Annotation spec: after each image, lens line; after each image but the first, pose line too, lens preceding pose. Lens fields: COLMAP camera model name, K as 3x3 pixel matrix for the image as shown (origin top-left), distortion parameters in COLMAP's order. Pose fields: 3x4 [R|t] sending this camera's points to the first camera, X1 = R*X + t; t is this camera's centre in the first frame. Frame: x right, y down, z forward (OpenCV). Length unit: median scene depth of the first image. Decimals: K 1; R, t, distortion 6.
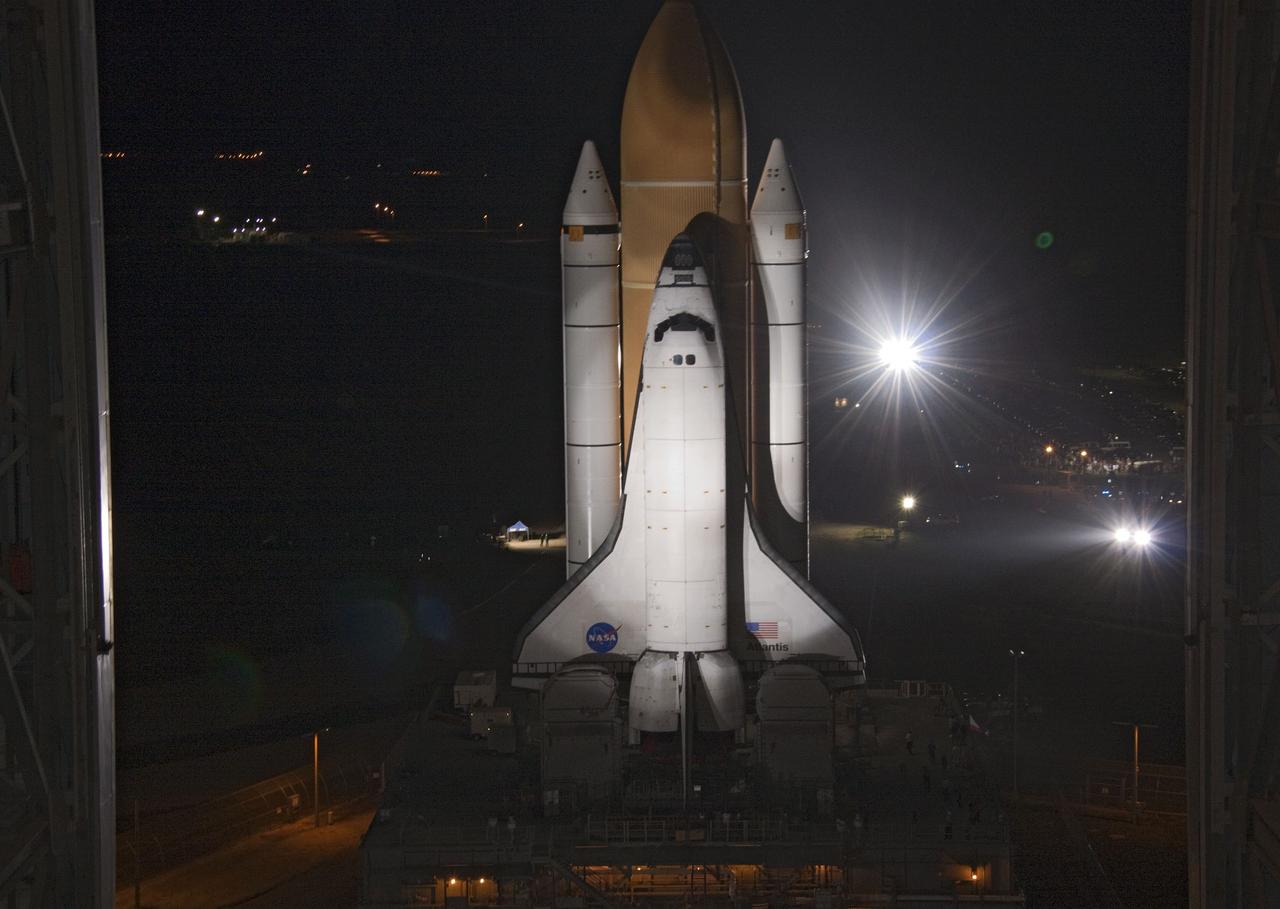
lens RADIAL K [[2968.8, 0, 640.0], [0, 2968.8, 454.5], [0, 0, 1]] dist [0.274402, -0.021765]
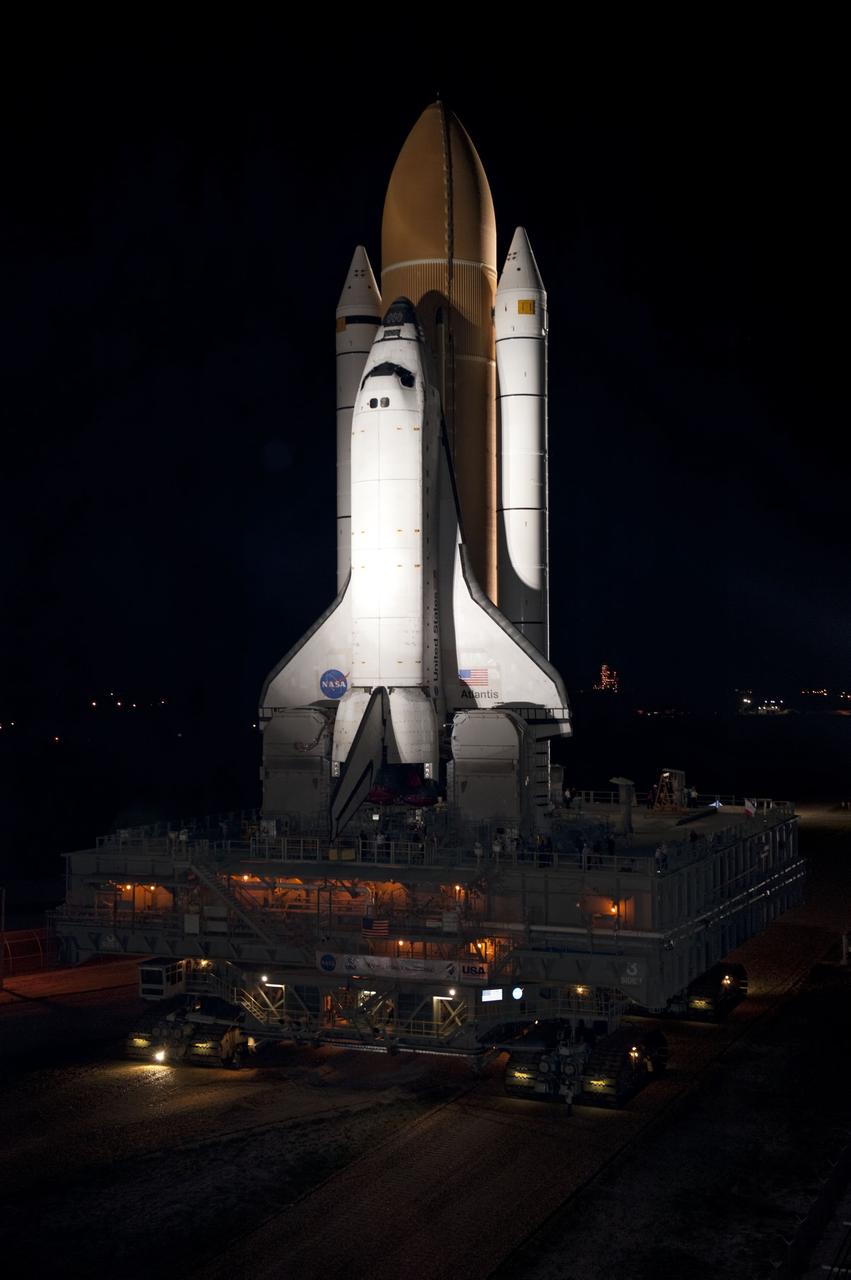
lens RADIAL K [[1630.5, 0, 425.5], [0, 1630.5, 640.0], [0, 0, 1]] dist [0.073153, 0.018931]
pose [[0.934222, -0.000850, -0.356692, 0.229895], [-0.045927, 0.991386, -0.122652, 0.117842], [0.353724, 0.130966, 0.926136, 0.475300]]
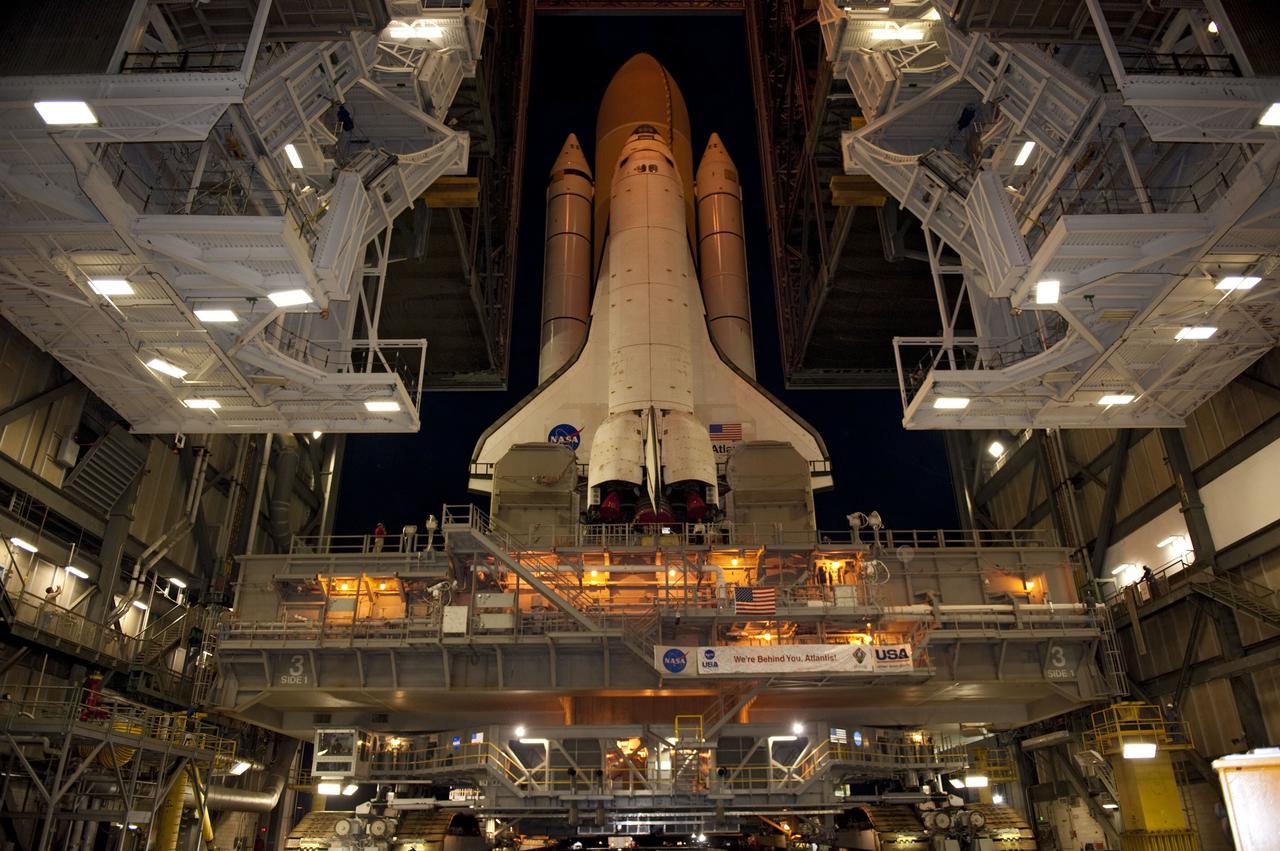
lens RADIAL K [[872.9, 0, 640.0], [0, 872.9, 425.5], [0, 0, 1]] dist [-0.054262, -0.000059]
pose [[0.999516, 0.016706, 0.026240, 0.004876], [-0.000294, 0.848582, -0.529064, 0.214432], [-0.031106, 0.528800, 0.848176, 0.761993]]
